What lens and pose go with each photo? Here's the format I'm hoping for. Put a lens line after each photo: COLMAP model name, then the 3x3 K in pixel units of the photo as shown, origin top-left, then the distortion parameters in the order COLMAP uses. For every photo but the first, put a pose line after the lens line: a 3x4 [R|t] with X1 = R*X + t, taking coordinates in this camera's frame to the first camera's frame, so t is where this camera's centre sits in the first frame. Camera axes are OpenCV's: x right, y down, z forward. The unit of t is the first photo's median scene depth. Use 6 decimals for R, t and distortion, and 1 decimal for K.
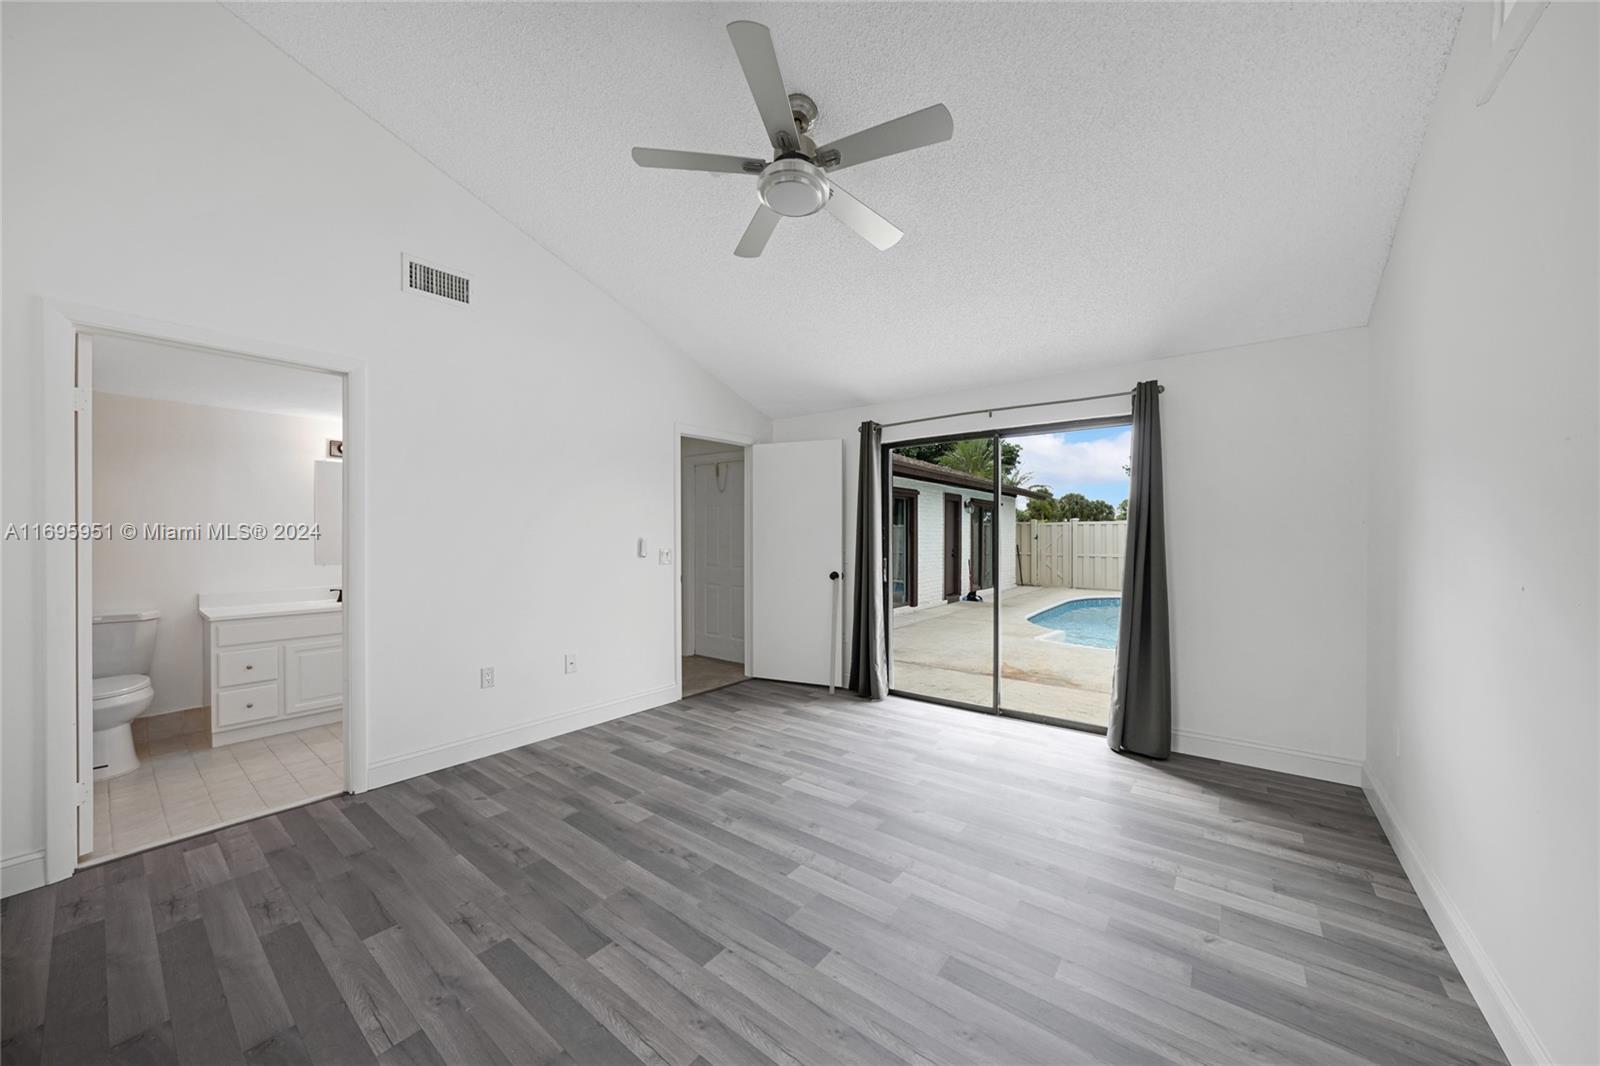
lens RADIAL K [[571.7, 0, 817.3], [0, 571.7, 539.2], [0, 0, 1]] dist [-0.021835, 0.007060]
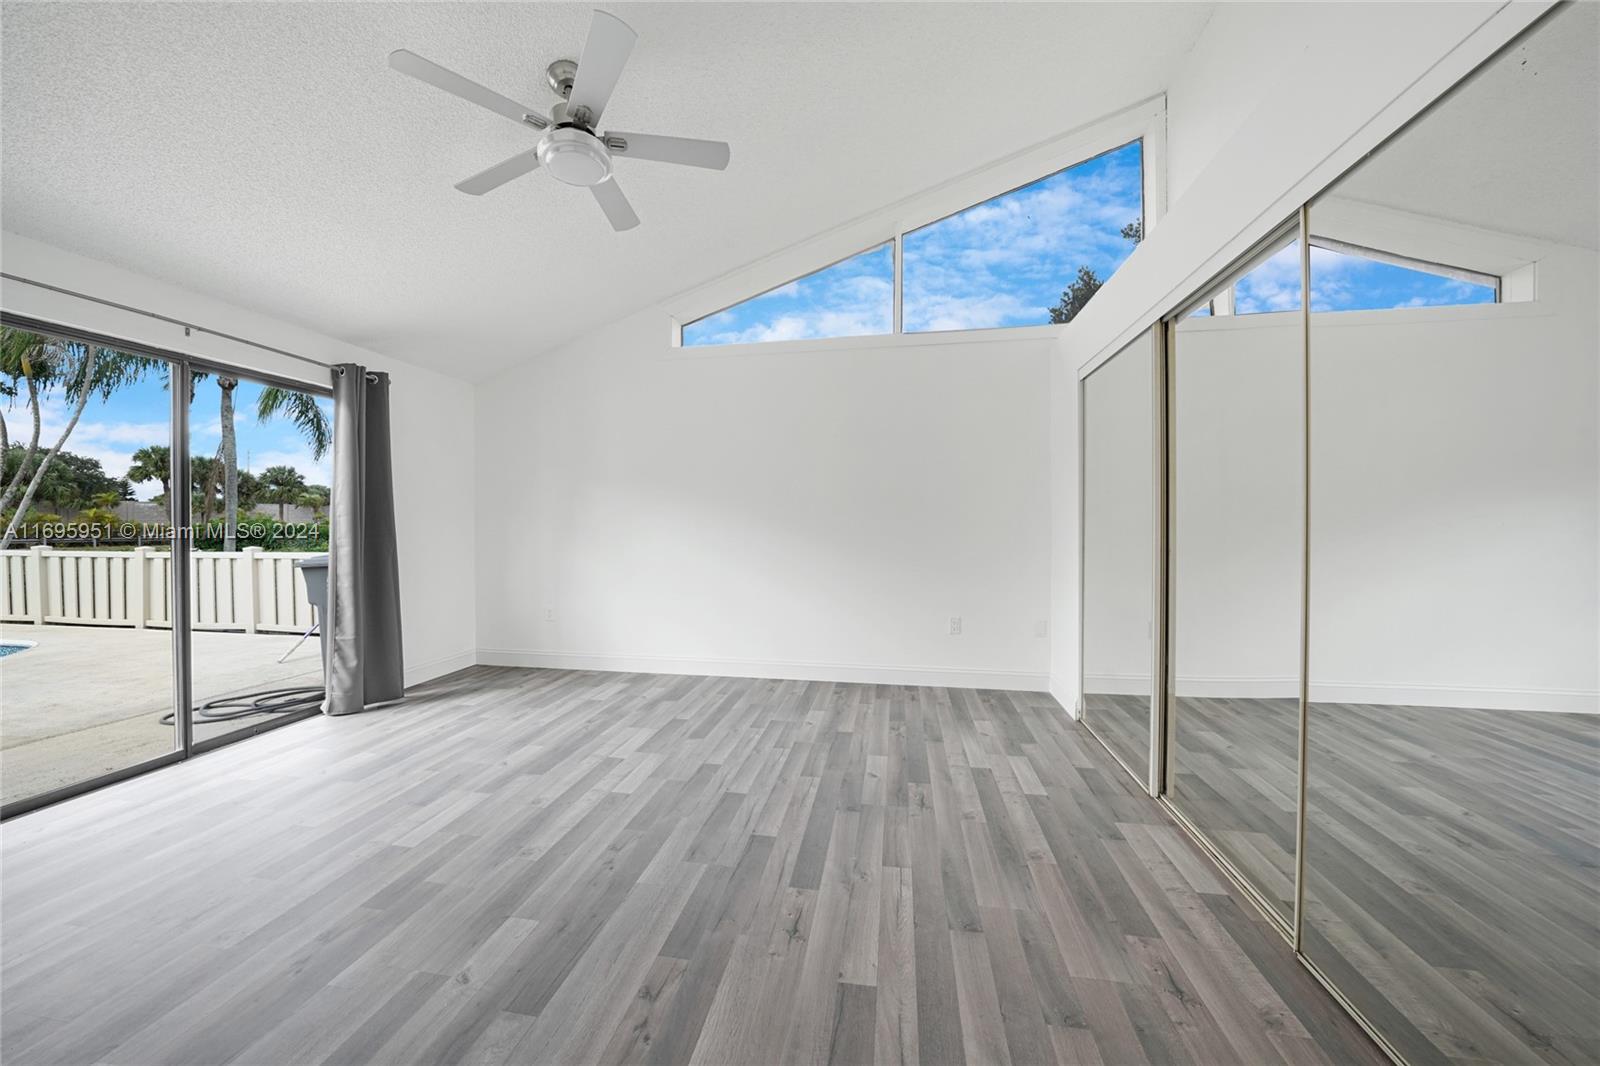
lens RADIAL K [[546.4, 0, 802.5], [0, 546.4, 529.7], [0, 0, 1]] dist [-0.021057, 0.000123]
pose [[-0.462423, -0.007518, 0.886627, -0.856991], [0.010155, 0.999854, 0.013774, 0.033310], [-0.886601, 0.015373, -0.462279, 0.859660]]
